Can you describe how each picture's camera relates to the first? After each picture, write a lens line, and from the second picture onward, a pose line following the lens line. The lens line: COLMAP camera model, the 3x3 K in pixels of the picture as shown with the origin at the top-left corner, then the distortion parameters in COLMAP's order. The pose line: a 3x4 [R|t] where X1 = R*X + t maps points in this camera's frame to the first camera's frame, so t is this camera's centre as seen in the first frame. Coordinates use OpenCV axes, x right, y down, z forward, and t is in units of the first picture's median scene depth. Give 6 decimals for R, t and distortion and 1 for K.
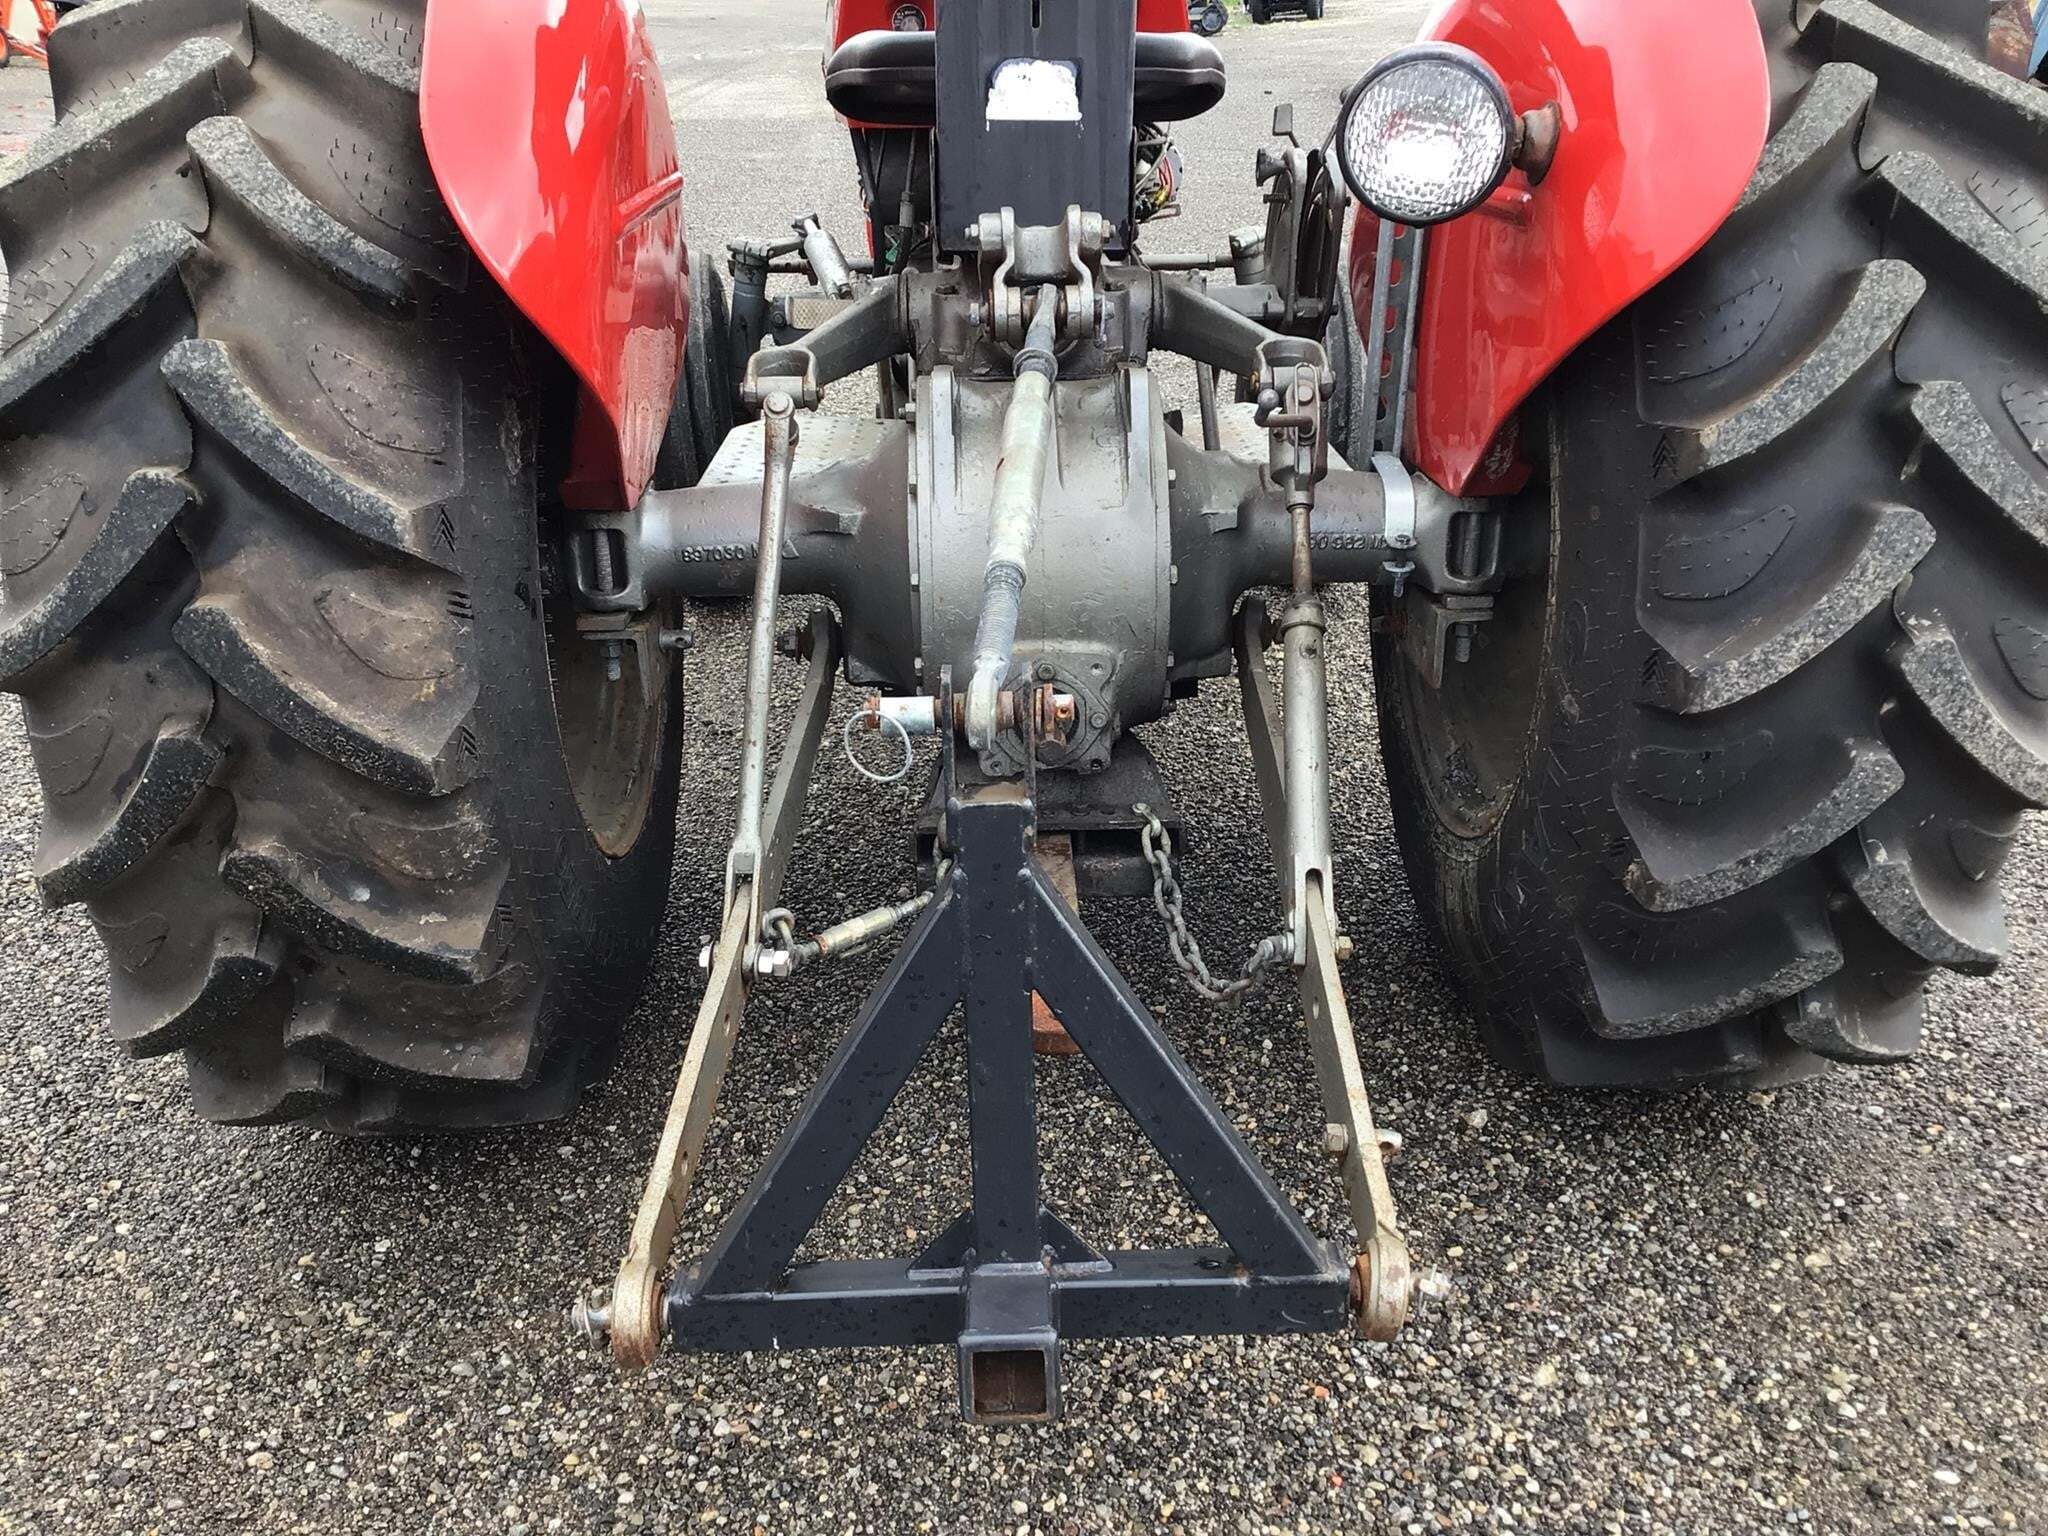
lens RADIAL K [[1838.1, 0, 1029.9], [0, 1838.1, 766.4], [0, 0, 1]] dist [0.139197, -0.258242]
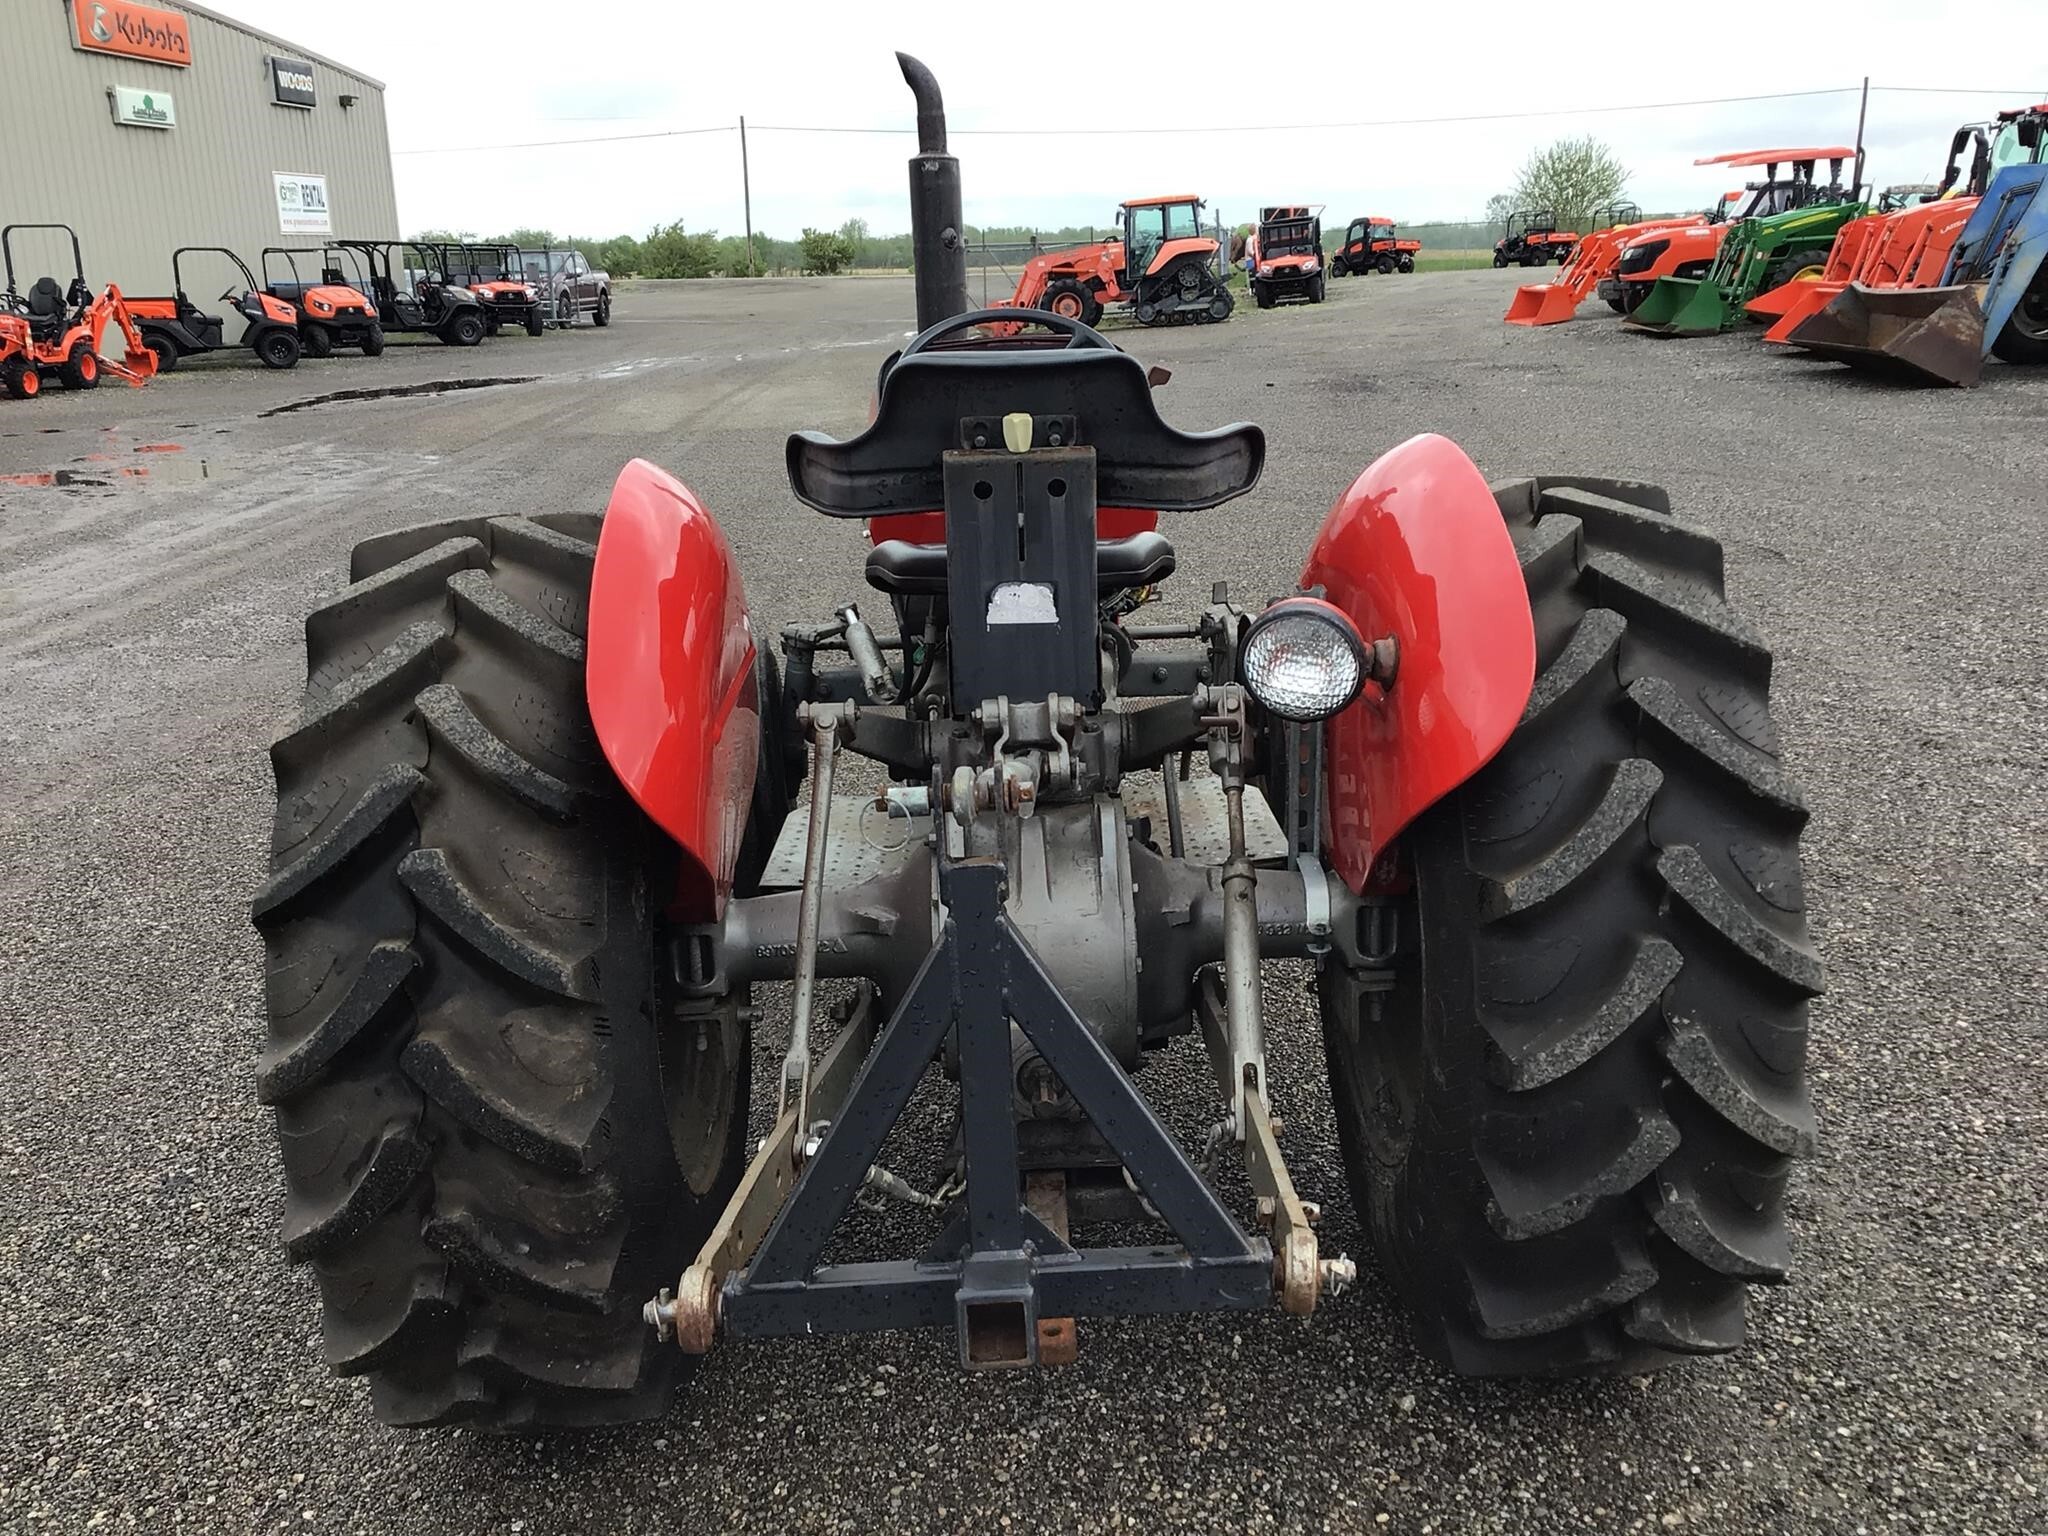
lens RADIAL K [[1846.2, 0, 1024.8], [0, 1846.2, 761.5], [0, 0, 1]] dist [0.131456, -0.241935]
pose [[0.999502, -0.024335, -0.020086, 0.027824], [0.021487, 0.991083, -0.131504, -0.076351], [0.023107, 0.131007, 0.991112, -0.298172]]
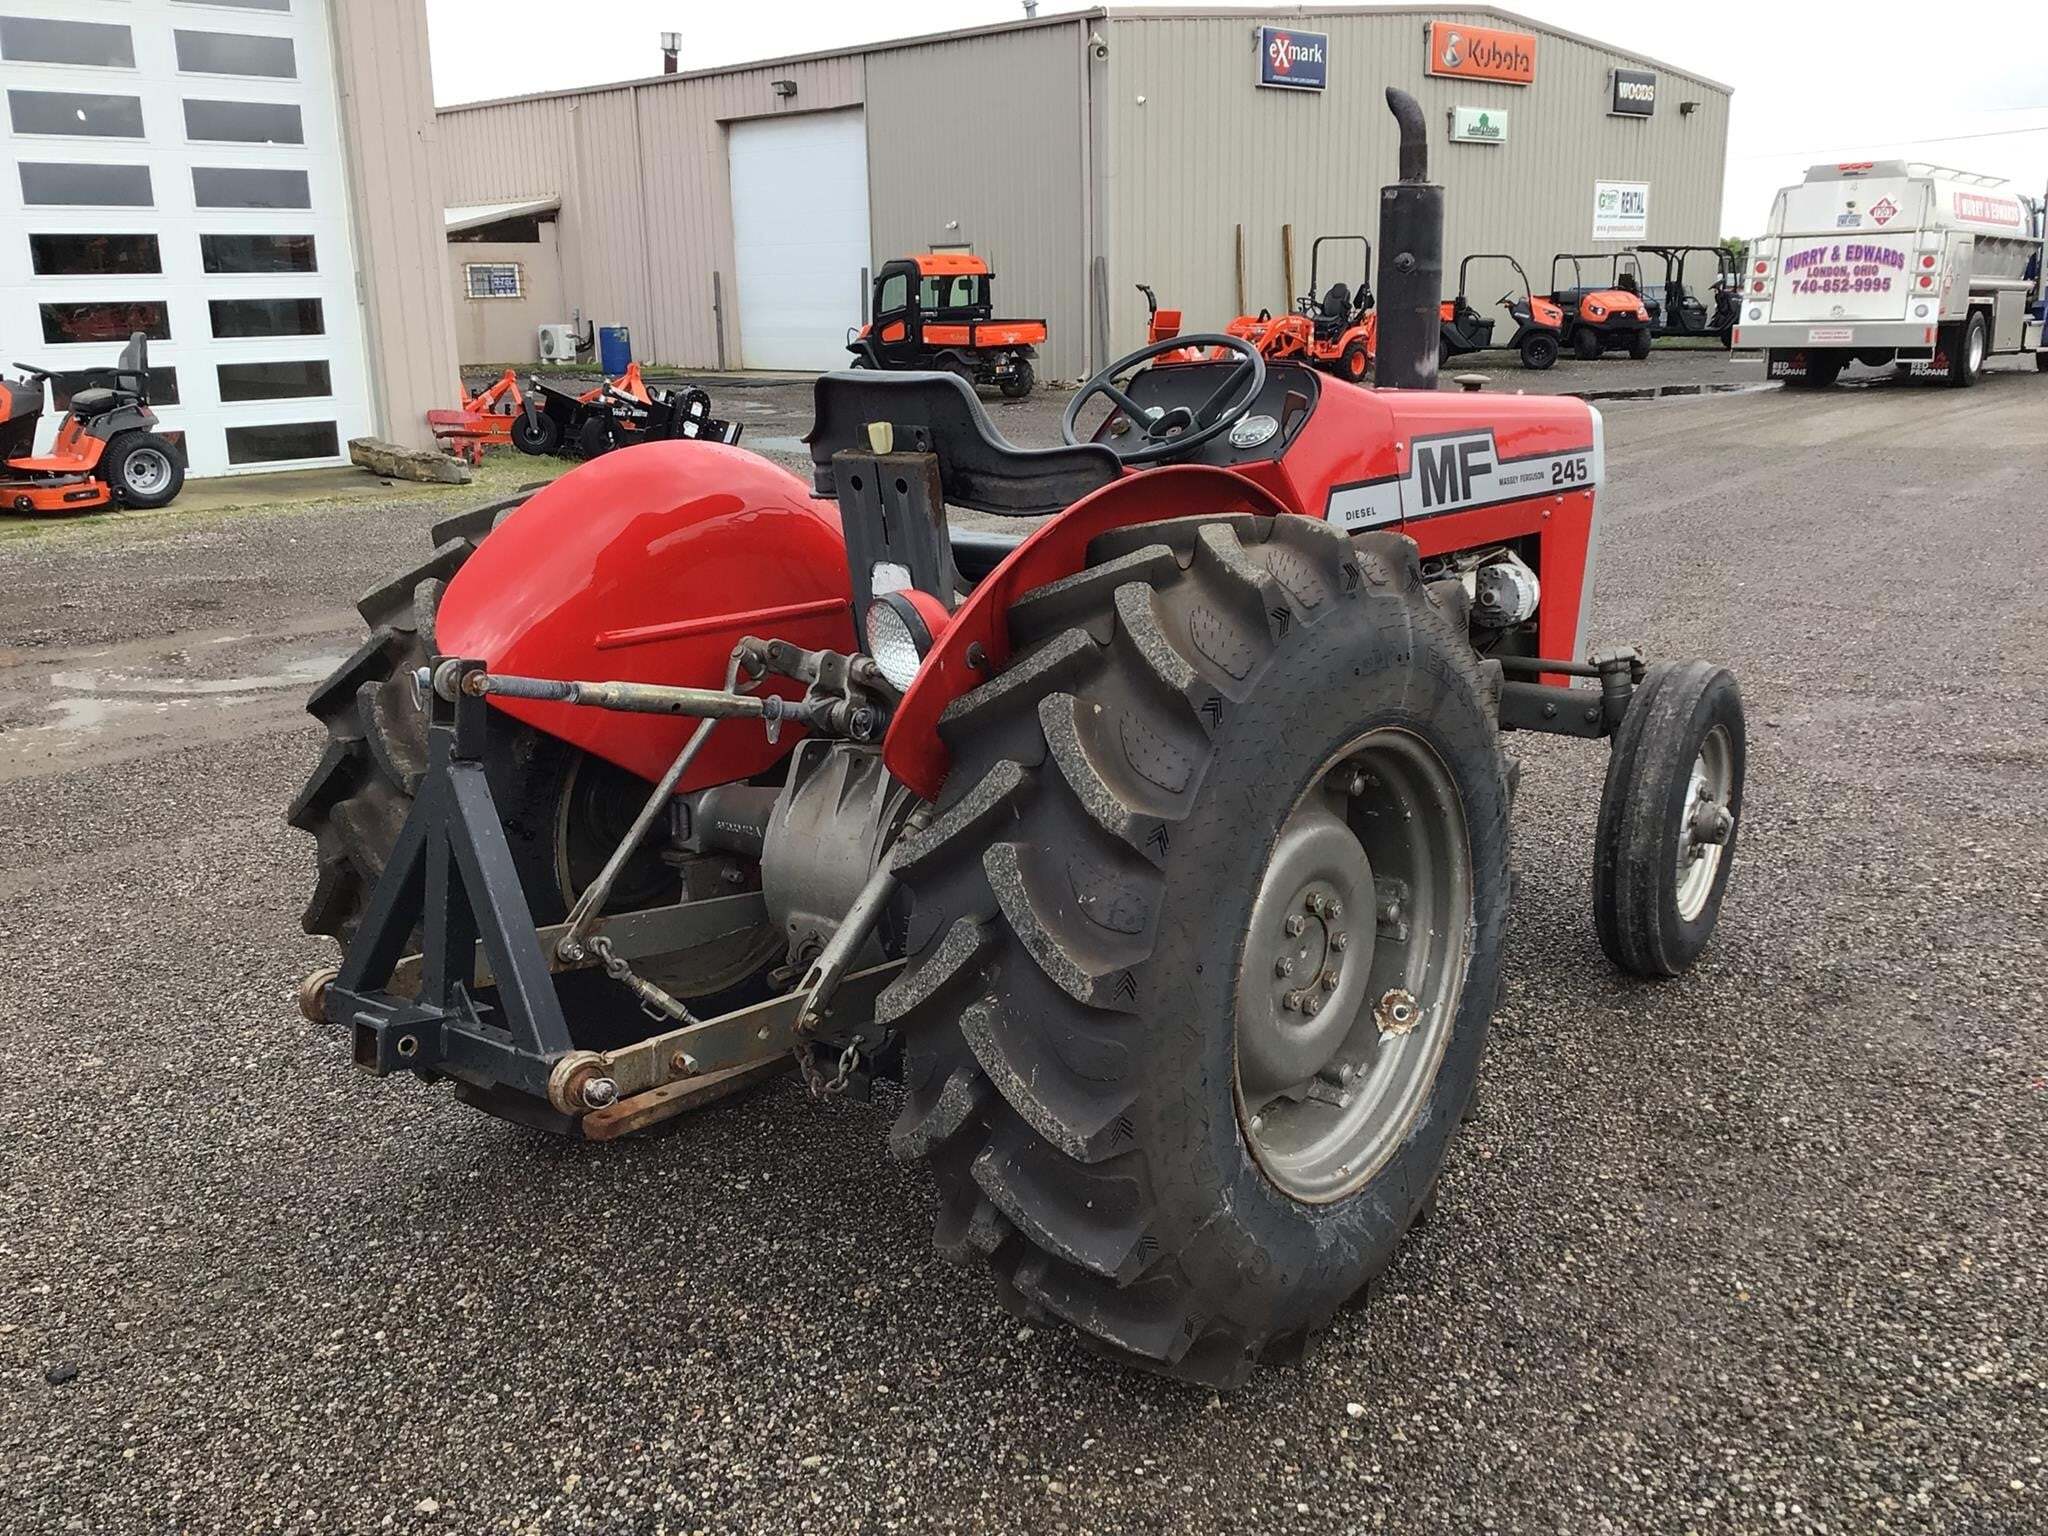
lens RADIAL K [[1836.6, 0, 1026.7], [0, 1836.6, 761.5], [0, 0, 1]] dist [0.174721, -0.381094]
pose [[0.757799, 0.144358, -0.636319, 1.129637], [-0.233376, 0.970672, -0.057720, -0.147220], [0.609325, 0.192242, 0.769263, -0.122146]]
